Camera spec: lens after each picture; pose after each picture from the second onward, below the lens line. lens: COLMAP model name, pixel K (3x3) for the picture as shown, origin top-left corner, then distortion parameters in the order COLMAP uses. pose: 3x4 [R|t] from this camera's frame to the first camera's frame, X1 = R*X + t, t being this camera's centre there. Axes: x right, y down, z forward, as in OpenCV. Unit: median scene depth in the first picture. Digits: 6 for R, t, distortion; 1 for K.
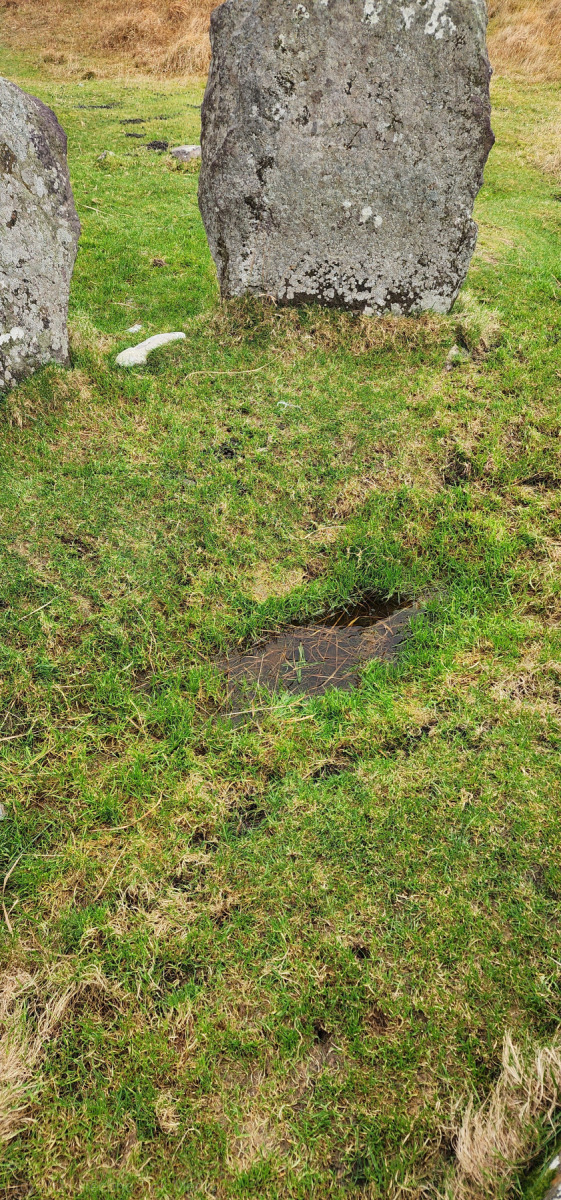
lens RADIAL K [[803.6, 0, 283.8], [0, 803.6, 594.1], [0, 0, 1]] dist [0.075126, -0.071633]
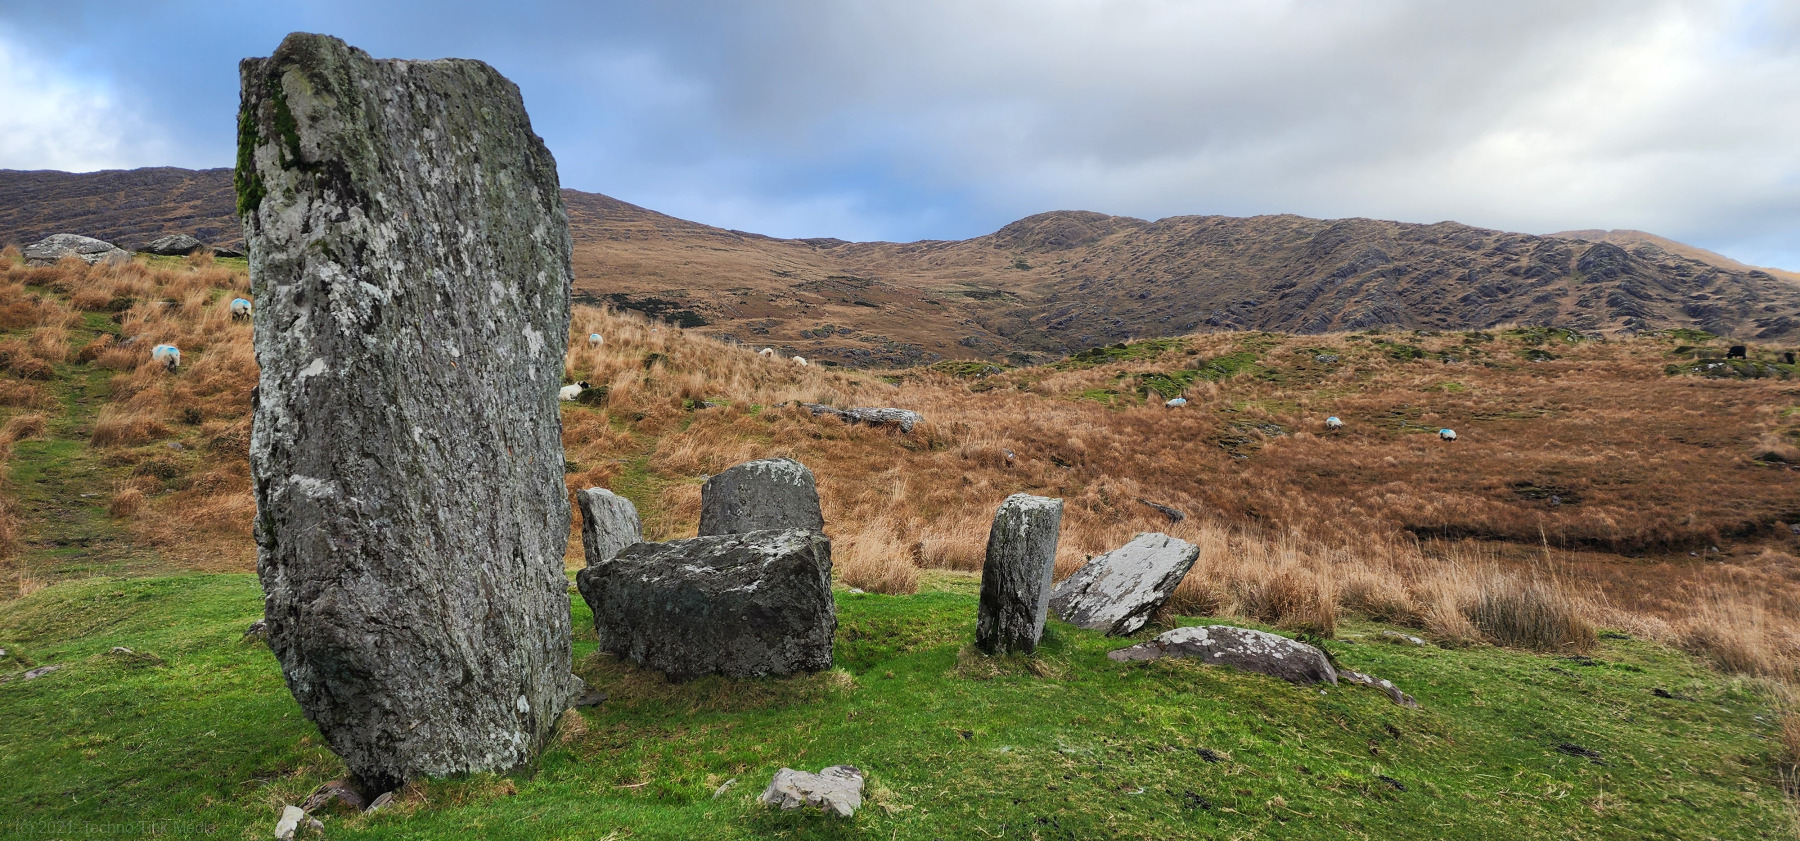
lens RADIAL K [[1205.5, 0, 873.2], [0, 1205.5, 383.3], [0, 0, 1]] dist [0.075126, -0.071633]
pose [[0.884476, 0.040464, 0.464828, -1.237759], [0.299341, 0.714975, -0.631827, 1.379662], [-0.357907, 0.697978, 0.620266, -1.464640]]
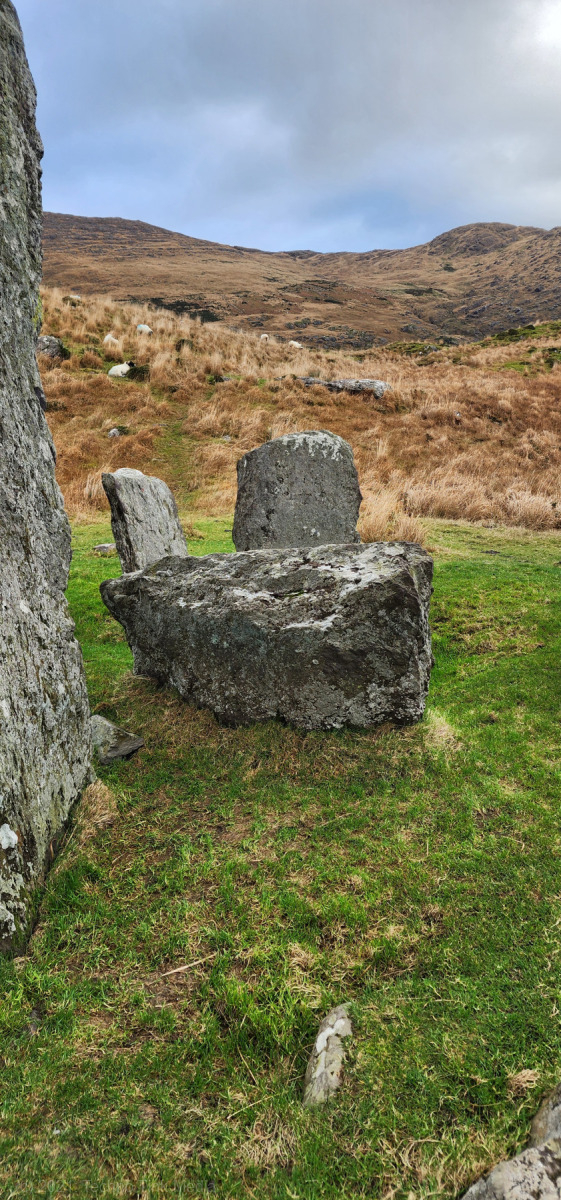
lens RADIAL K [[803.6, 0, 276.3], [0, 803.6, 607.2], [0, 0, 1]] dist [0.075126, -0.071633]
pose [[0.915903, -0.092405, 0.390620, -0.861654], [0.266402, 0.867860, -0.419344, 0.577648], [-0.300254, 0.488141, 0.819492, -0.606655]]
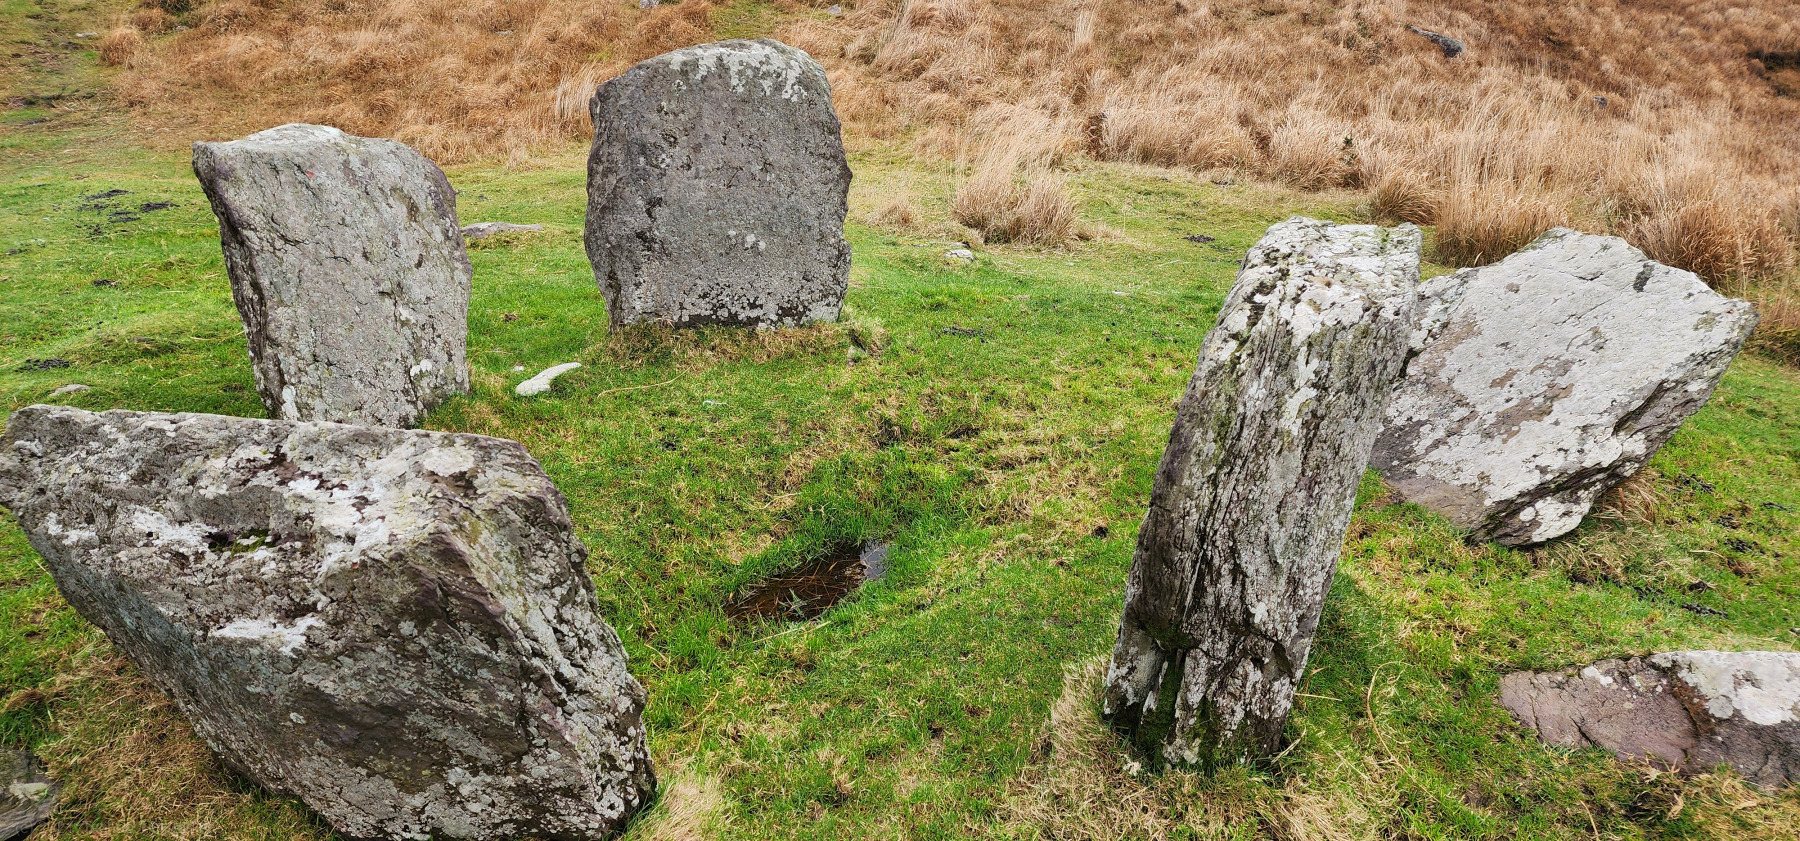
lens RADIAL K [[1205.5, 0, 905.4], [0, 1205.5, 394.4], [0, 0, 1]] dist [0.075126, -0.071633]
pose [[0.940637, -0.110307, 0.320989, -0.256385], [0.222262, 0.914926, -0.336911, 0.323316], [-0.256518, 0.388255, 0.885131, -0.413349]]
